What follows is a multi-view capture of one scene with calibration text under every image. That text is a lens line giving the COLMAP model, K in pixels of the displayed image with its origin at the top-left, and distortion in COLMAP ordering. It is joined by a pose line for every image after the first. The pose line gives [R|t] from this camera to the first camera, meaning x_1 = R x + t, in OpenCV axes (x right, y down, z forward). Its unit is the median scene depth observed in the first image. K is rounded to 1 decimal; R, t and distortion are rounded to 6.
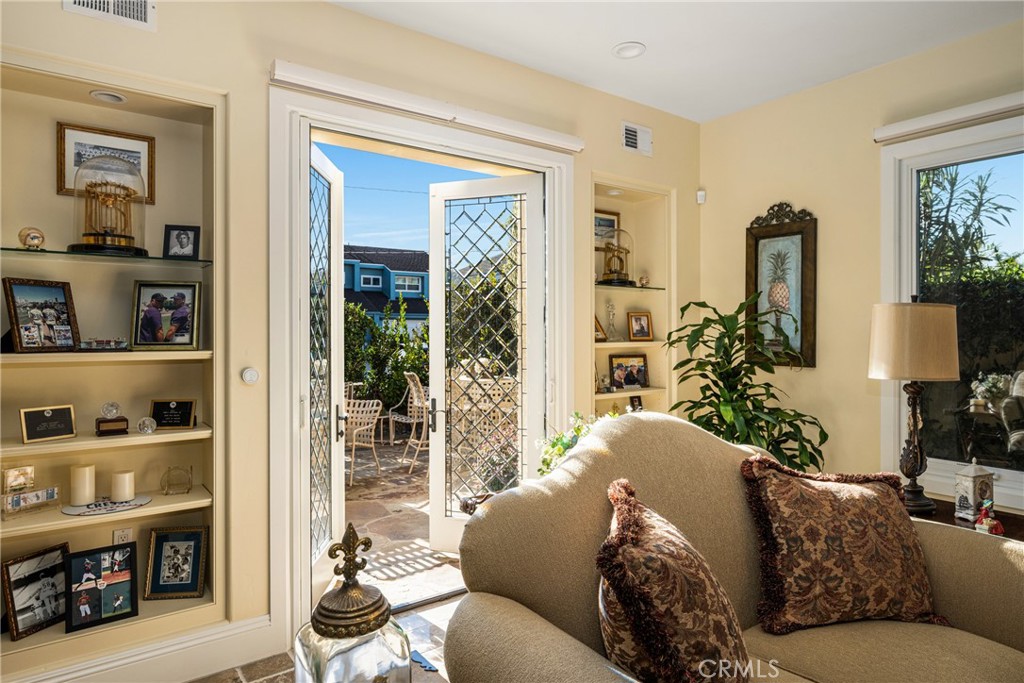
lens RADIAL K [[606.2, 0, 514.6], [0, 606.2, 327.7], [0, 0, 1]] dist [-0.002772, -0.001090]
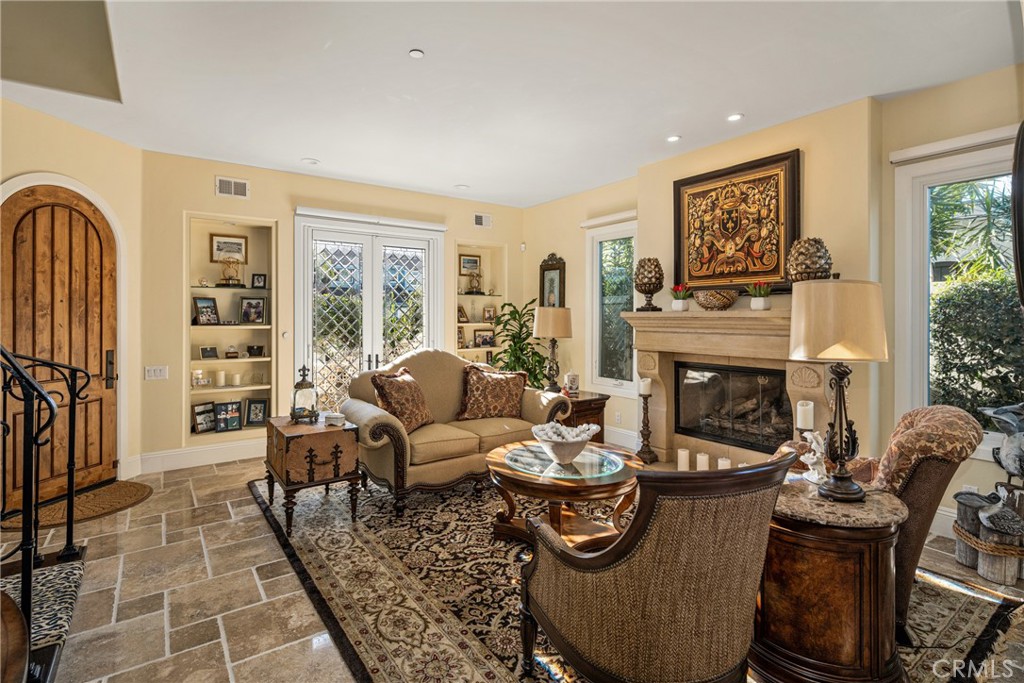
lens RADIAL K [[495.9, 0, 498.1], [0, 495.9, 315.2], [0, 0, 1]] dist [0.001303, -0.000599]
pose [[0.999392, 0.002130, -0.034792, 0.481023], [-0.002046, 0.999995, 0.002433, -0.009668], [0.034797, -0.002360, 0.999392, -0.960406]]
